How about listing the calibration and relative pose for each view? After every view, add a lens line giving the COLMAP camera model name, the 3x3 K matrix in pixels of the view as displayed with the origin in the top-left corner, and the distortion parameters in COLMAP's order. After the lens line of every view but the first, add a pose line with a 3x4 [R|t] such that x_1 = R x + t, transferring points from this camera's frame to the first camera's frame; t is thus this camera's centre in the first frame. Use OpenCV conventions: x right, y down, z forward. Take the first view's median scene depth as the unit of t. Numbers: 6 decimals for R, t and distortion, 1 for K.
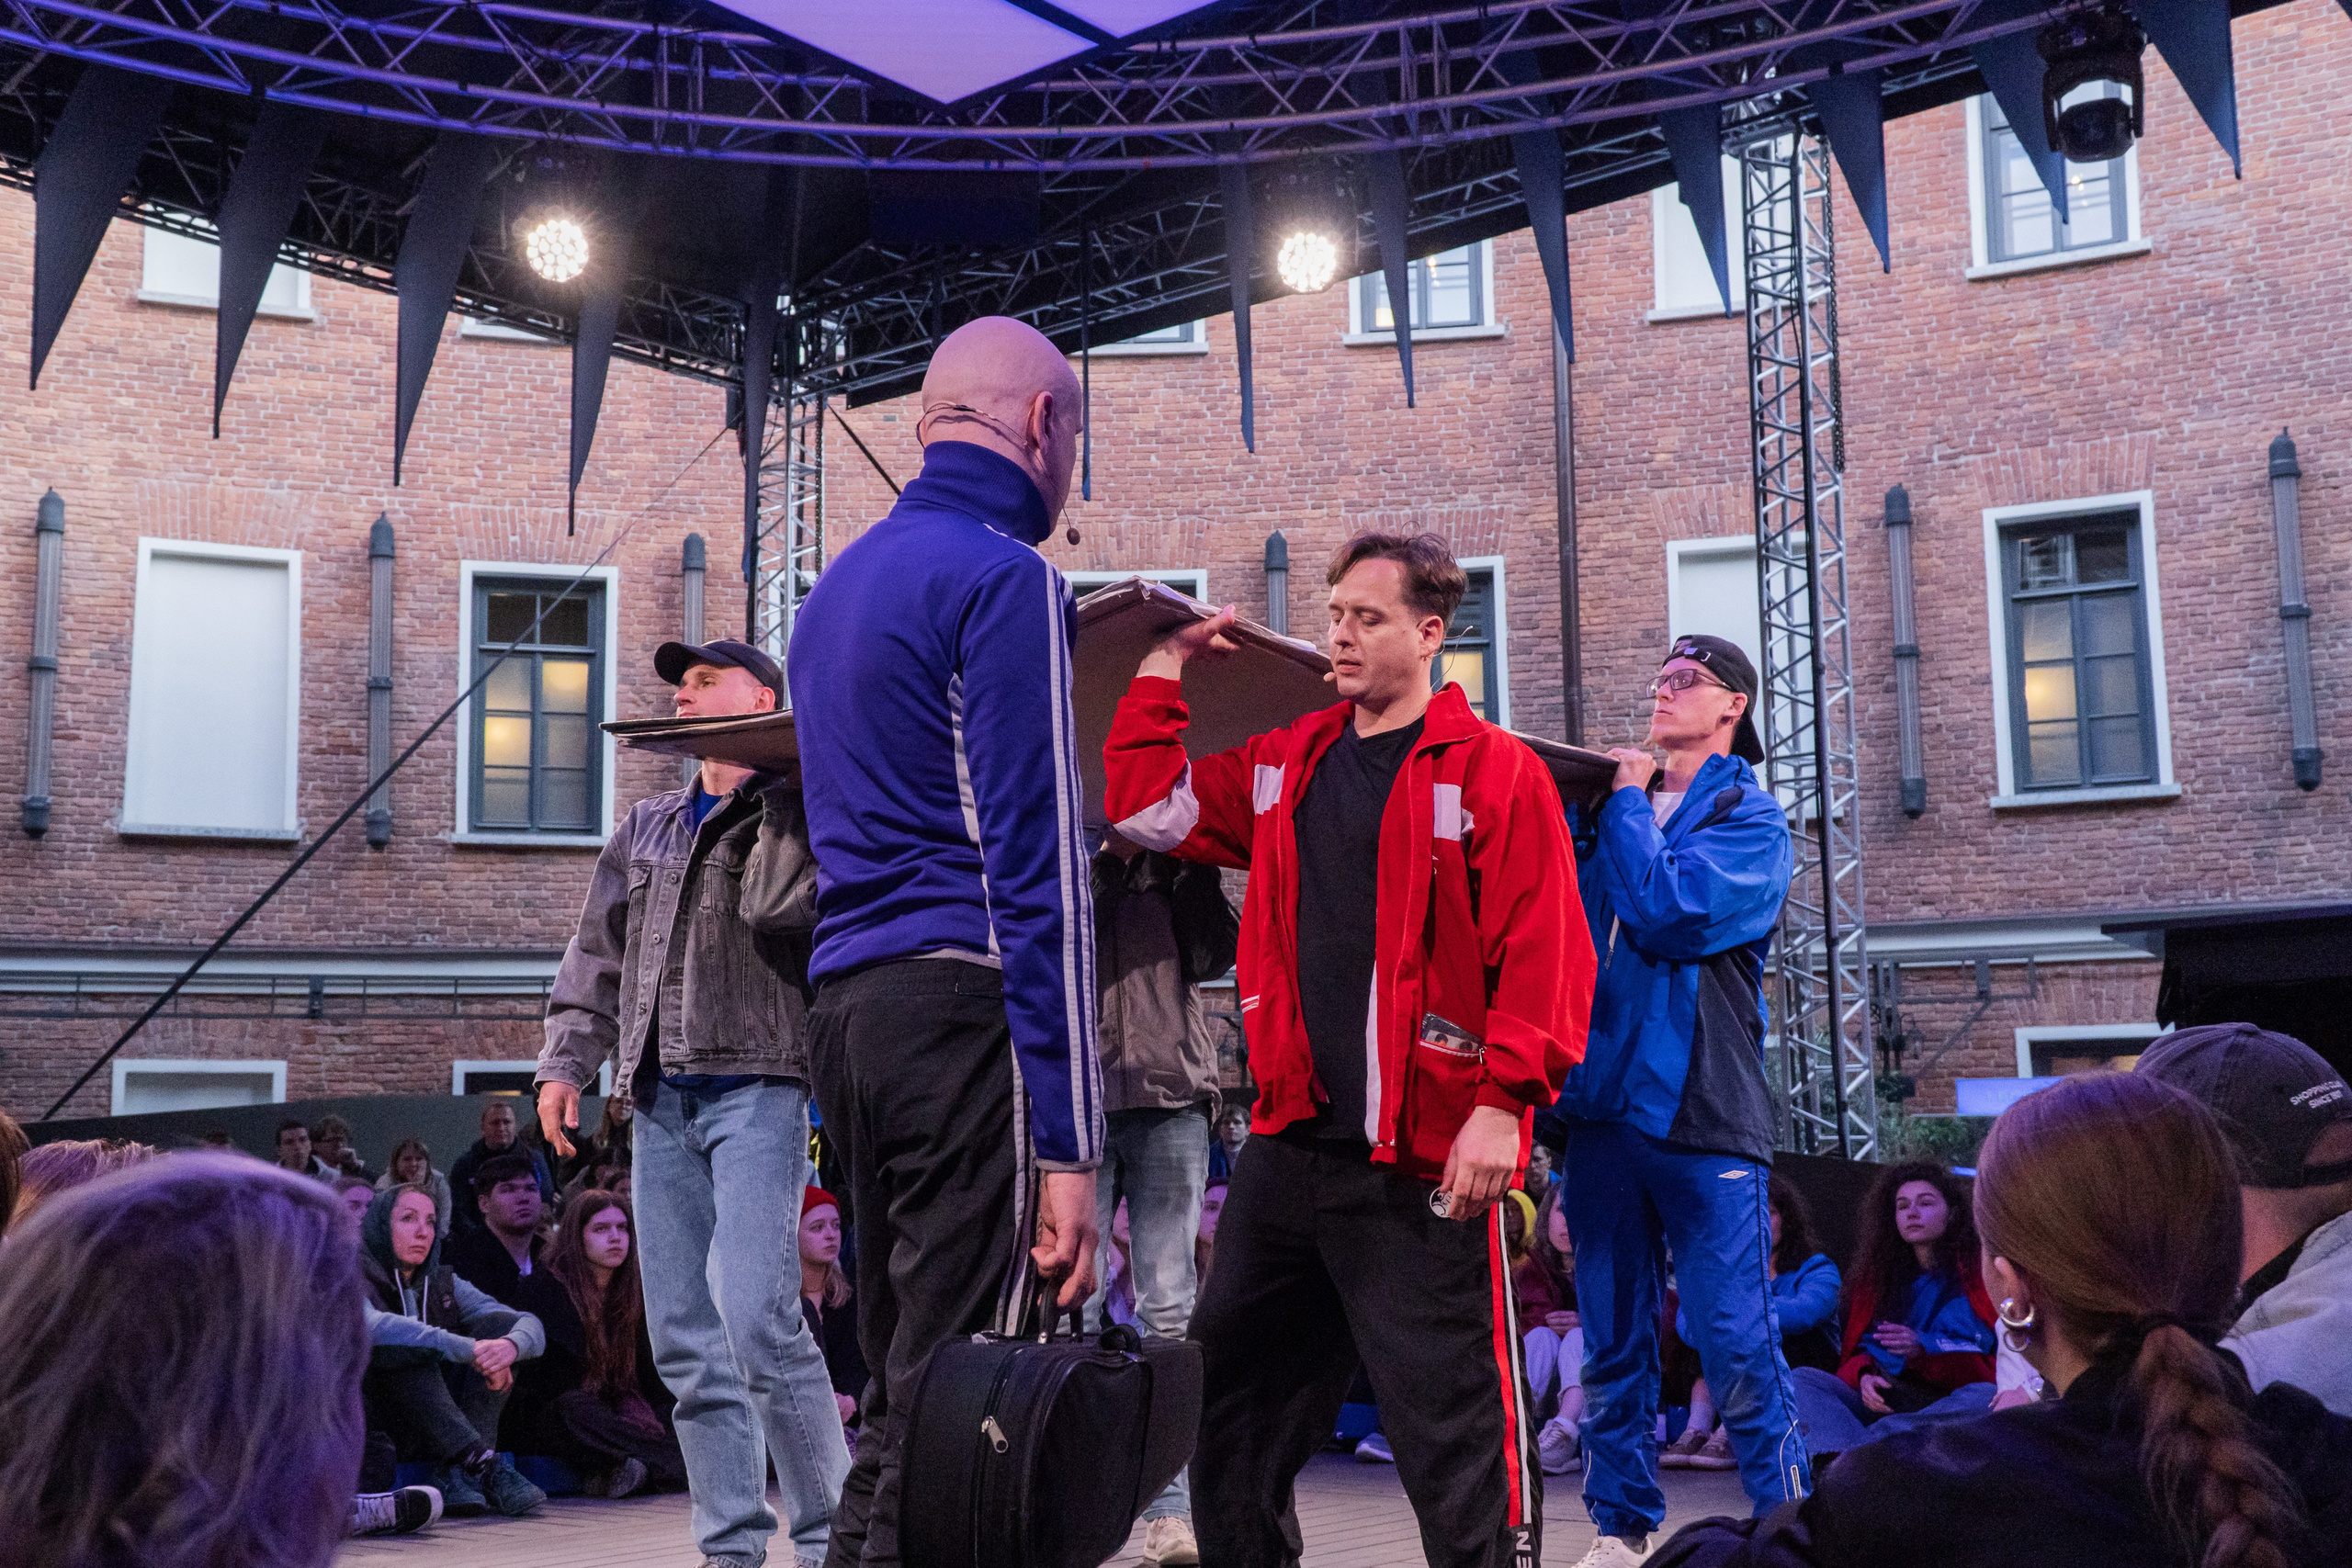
lens RADIAL K [[2594.0, 0, 1187.0], [0, 2594.0, 787.2], [0, 0, 1]] dist [0.001619, 0.000000]
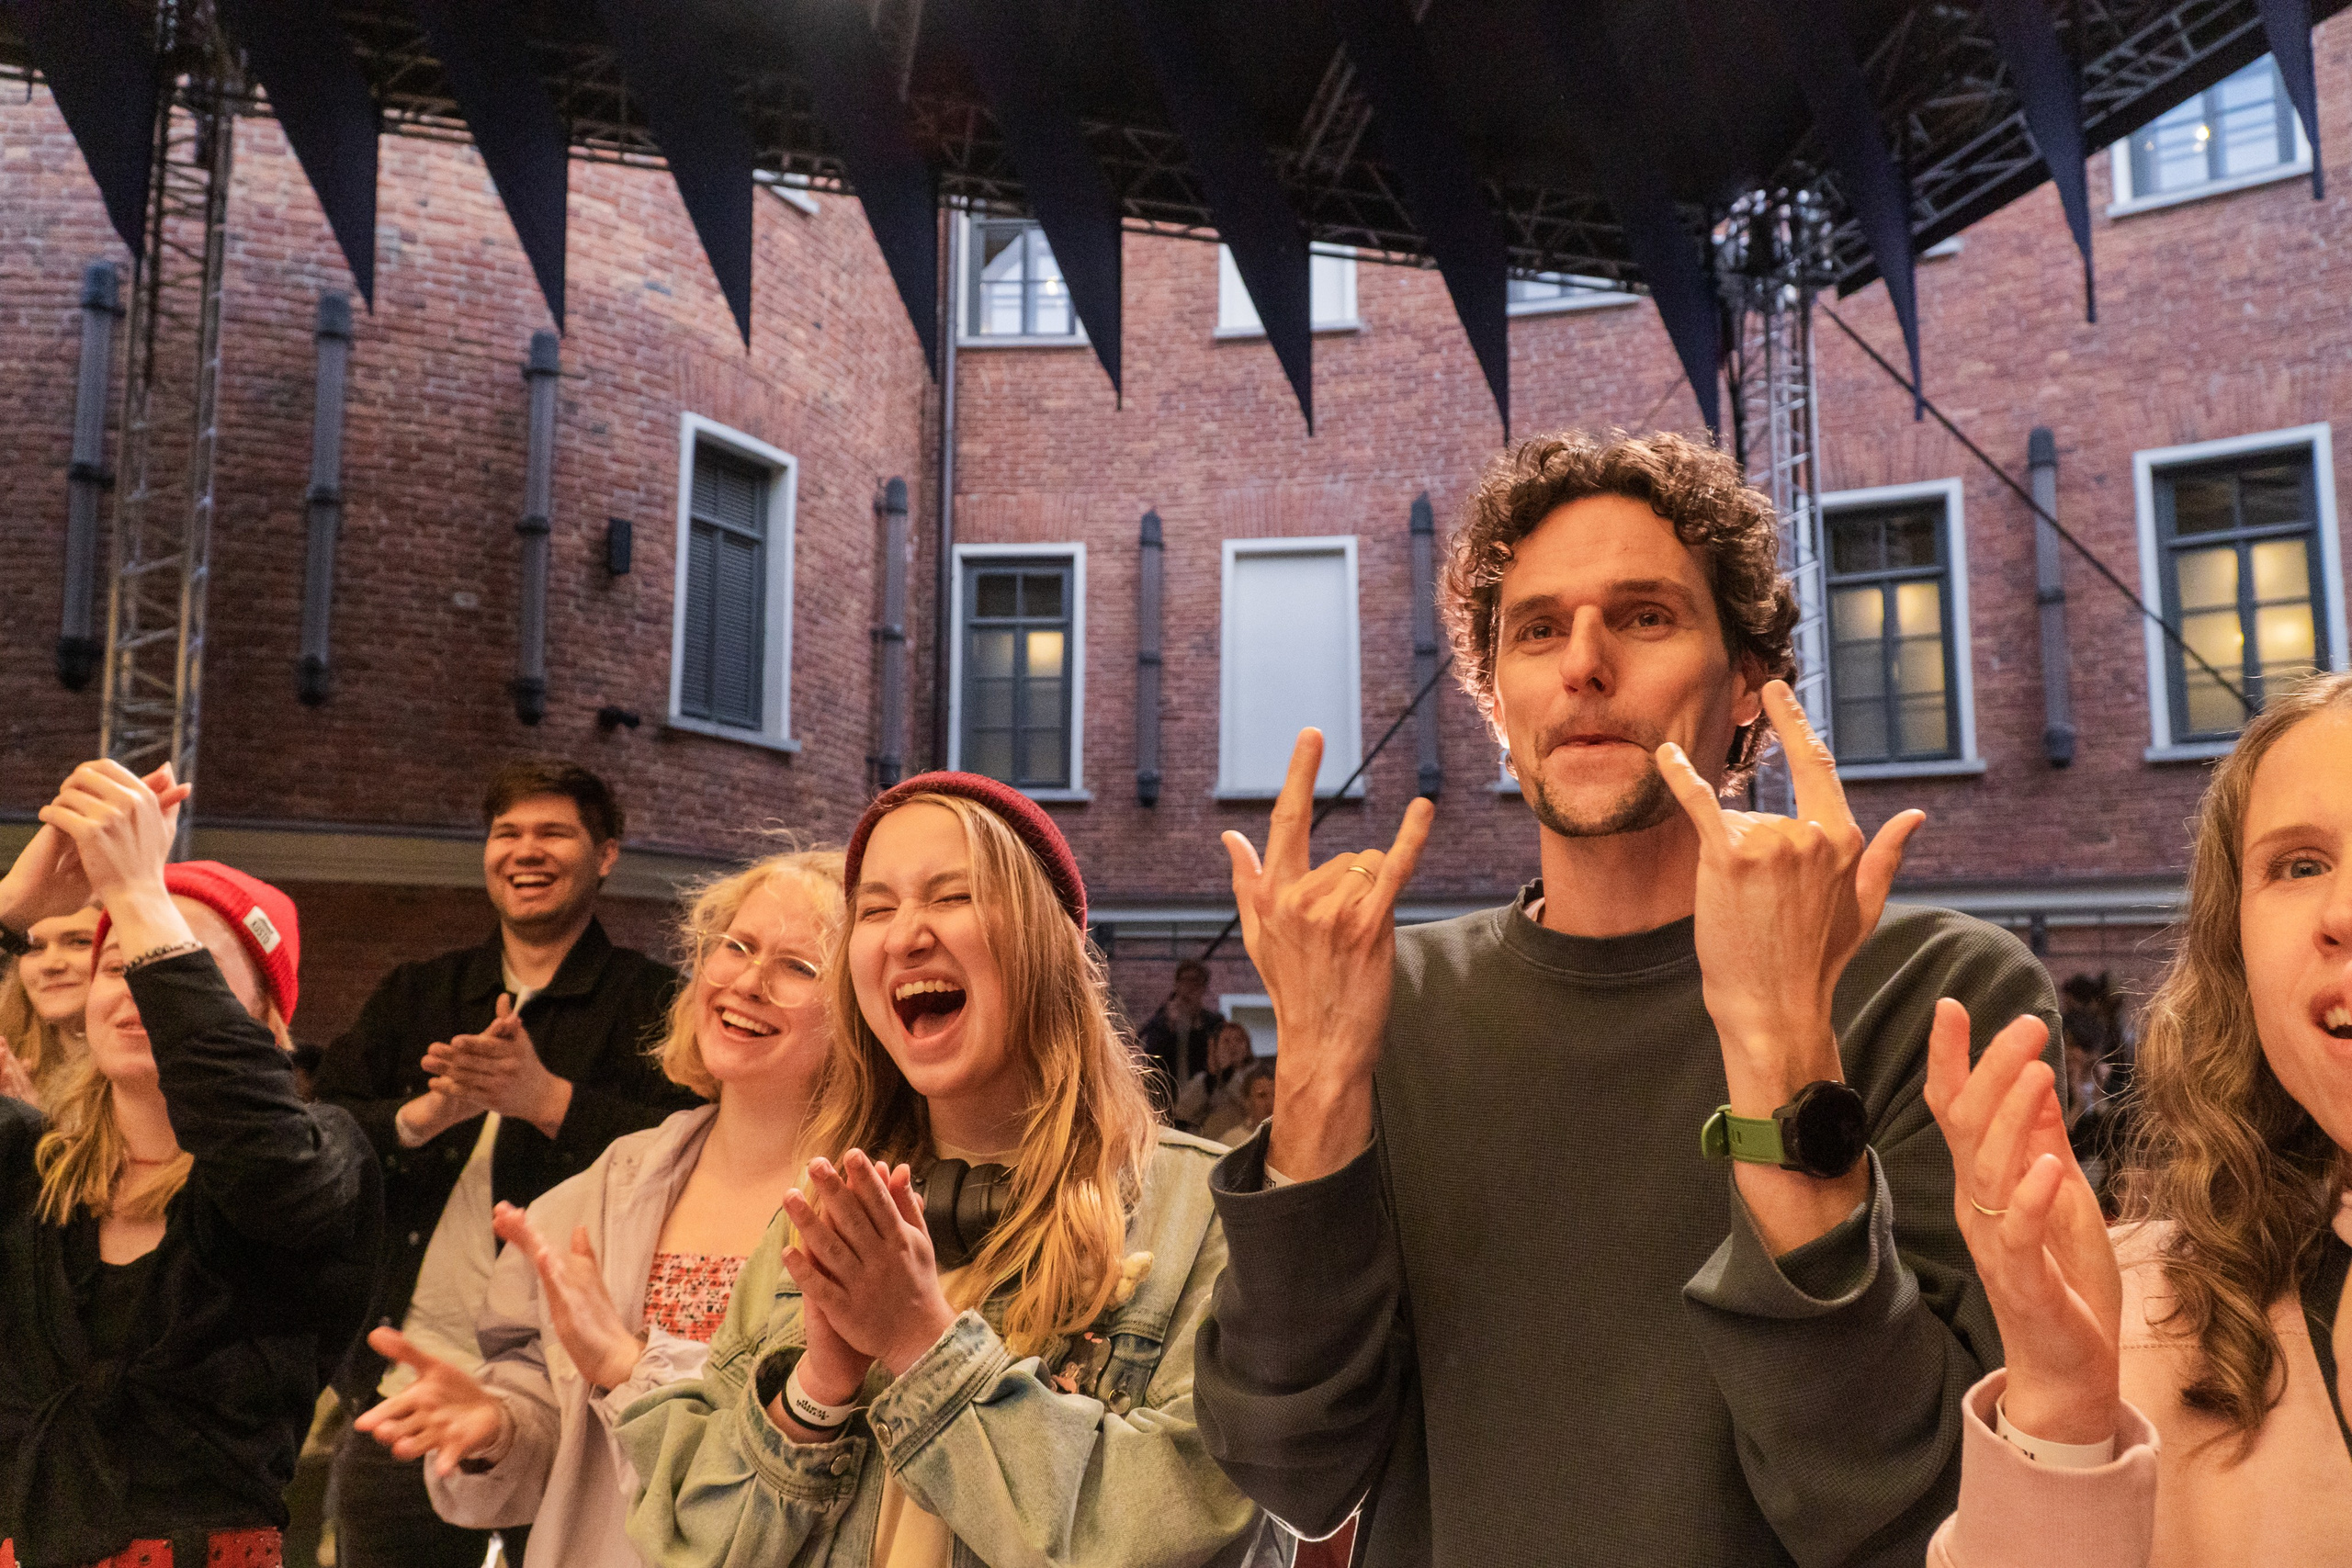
lens RADIAL K [[1860.3, 0, 1175.6], [0, 1860.3, 776.5], [0, 0, 1]] dist [-0.034842, 0.021259]
pose [[0.794997, -0.058201, -0.603815, 0.068320], [0.054345, 0.998218, -0.024664, 0.026088], [0.604174, -0.013206, 0.796743, 0.320247]]
